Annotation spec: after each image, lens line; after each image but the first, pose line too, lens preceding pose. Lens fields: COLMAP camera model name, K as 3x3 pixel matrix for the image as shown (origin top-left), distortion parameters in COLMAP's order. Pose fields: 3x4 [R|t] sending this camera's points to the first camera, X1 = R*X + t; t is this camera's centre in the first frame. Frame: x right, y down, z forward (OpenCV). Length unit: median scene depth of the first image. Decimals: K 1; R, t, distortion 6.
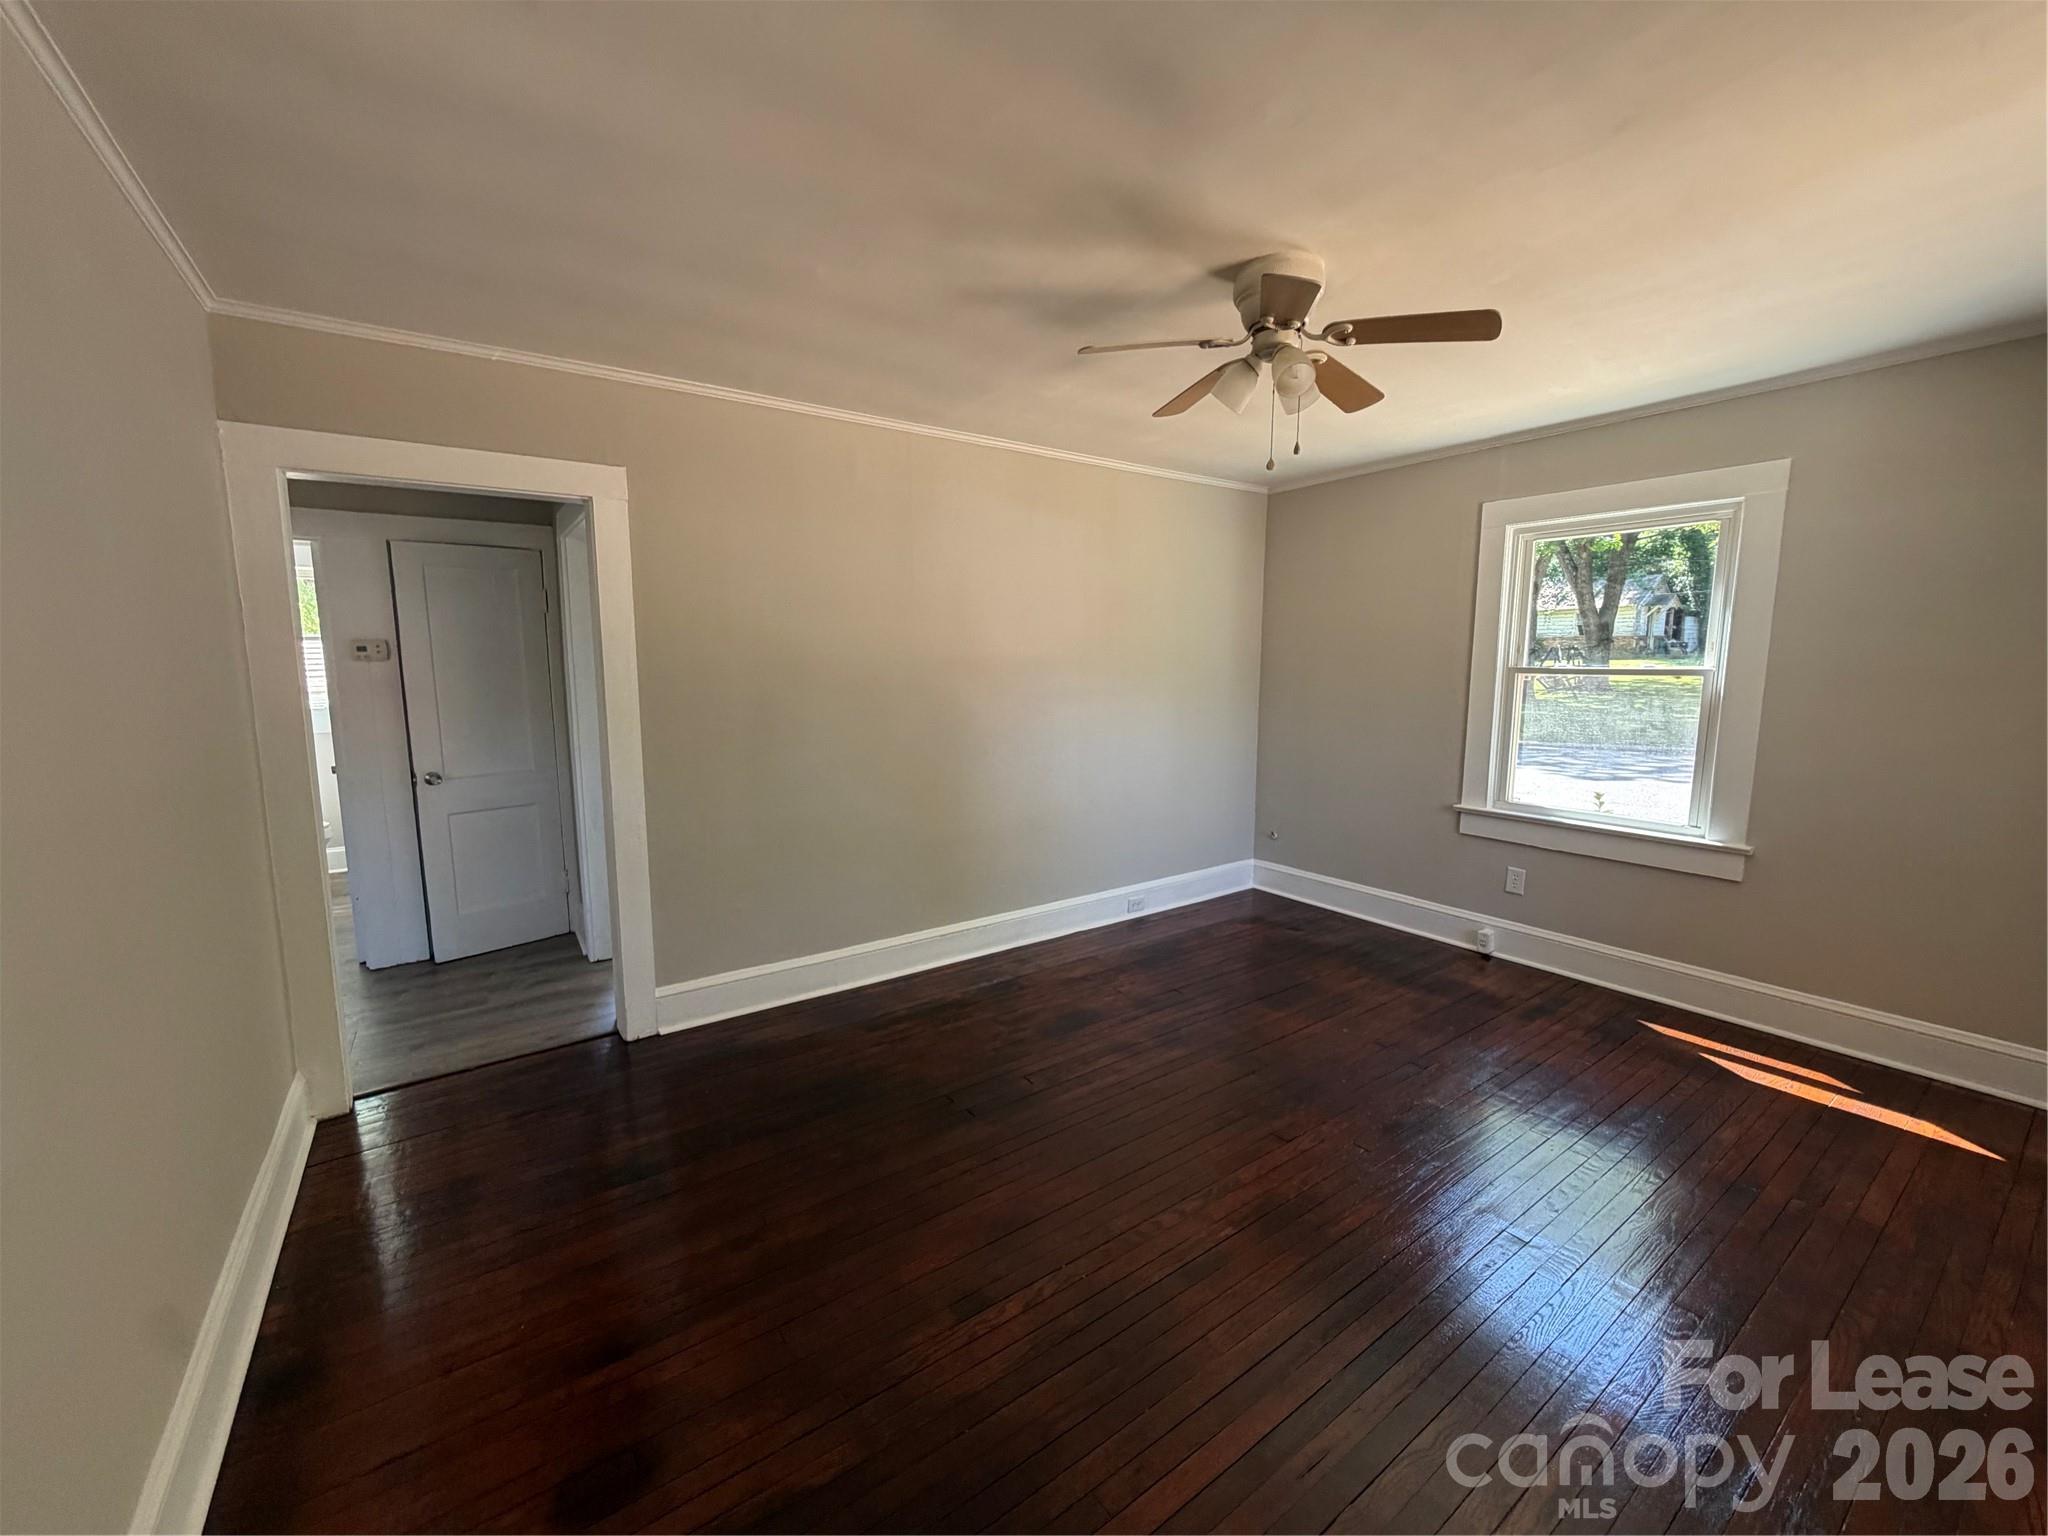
lens RADIAL K [[817.7, 0, 1028.5], [0, 817.7, 767.7], [0, 0, 1]] dist [0.000261, -0.000029]
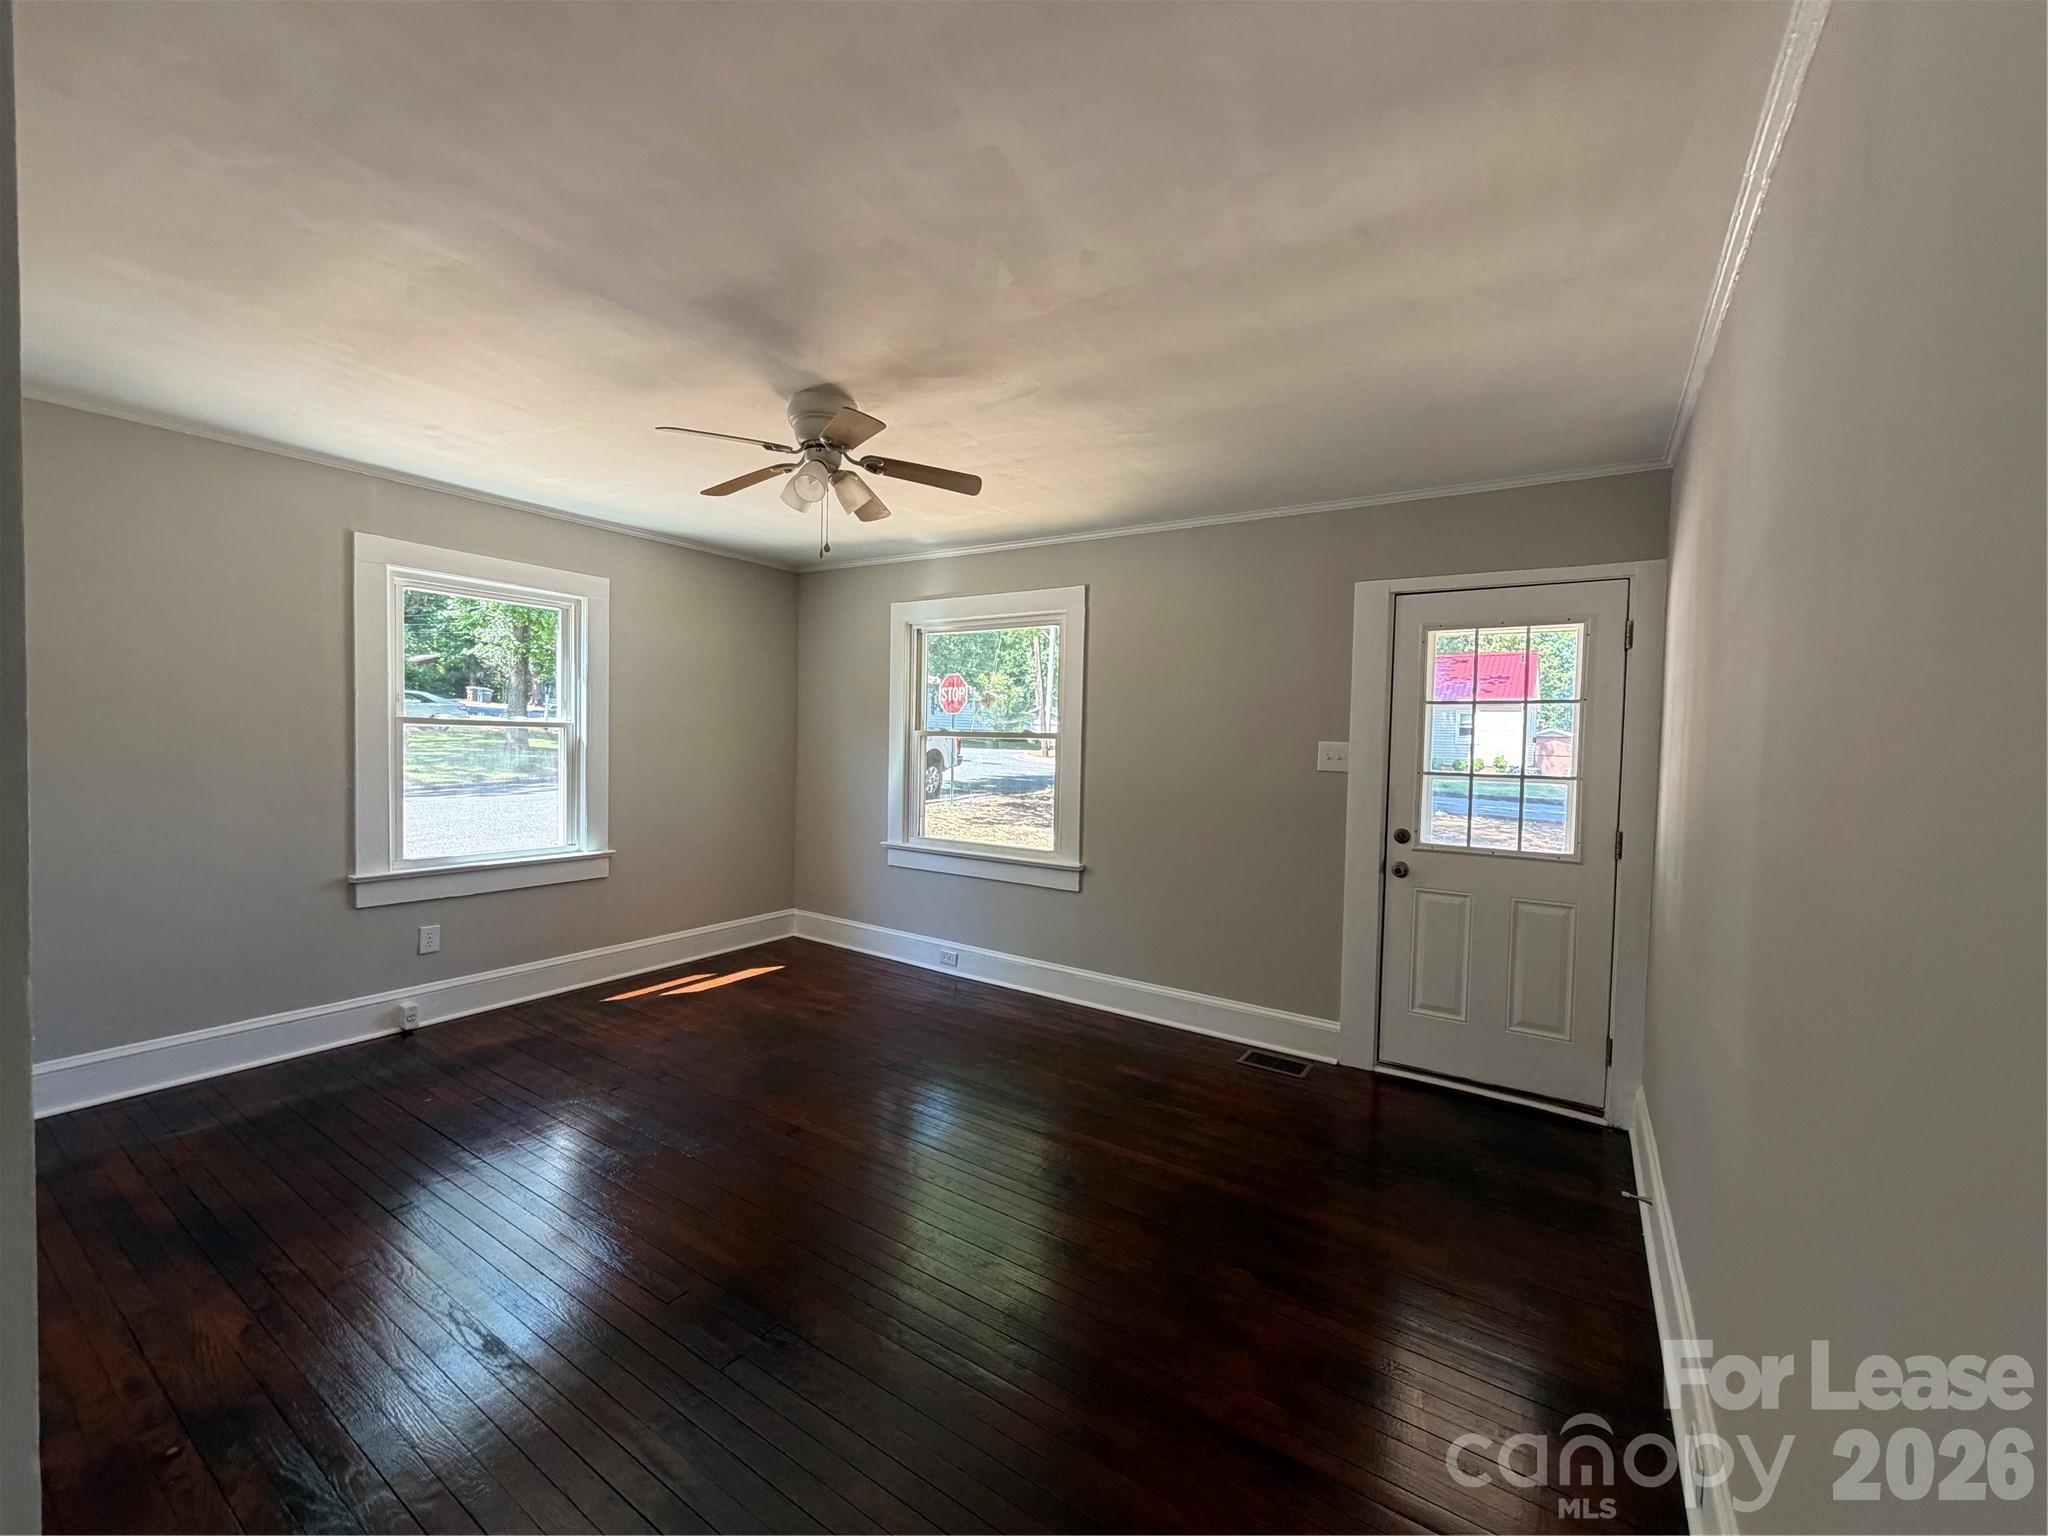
lens RADIAL K [[817.7, 0, 1028.5], [0, 817.7, 767.7], [0, 0, 1]] dist [0.000261, -0.000029]
pose [[-0.360035, -0.039816, 0.932089, -0.577644], [0.098283, 0.991911, 0.080336, -0.073321], [-0.927747, 0.120533, -0.353209, 0.709296]]
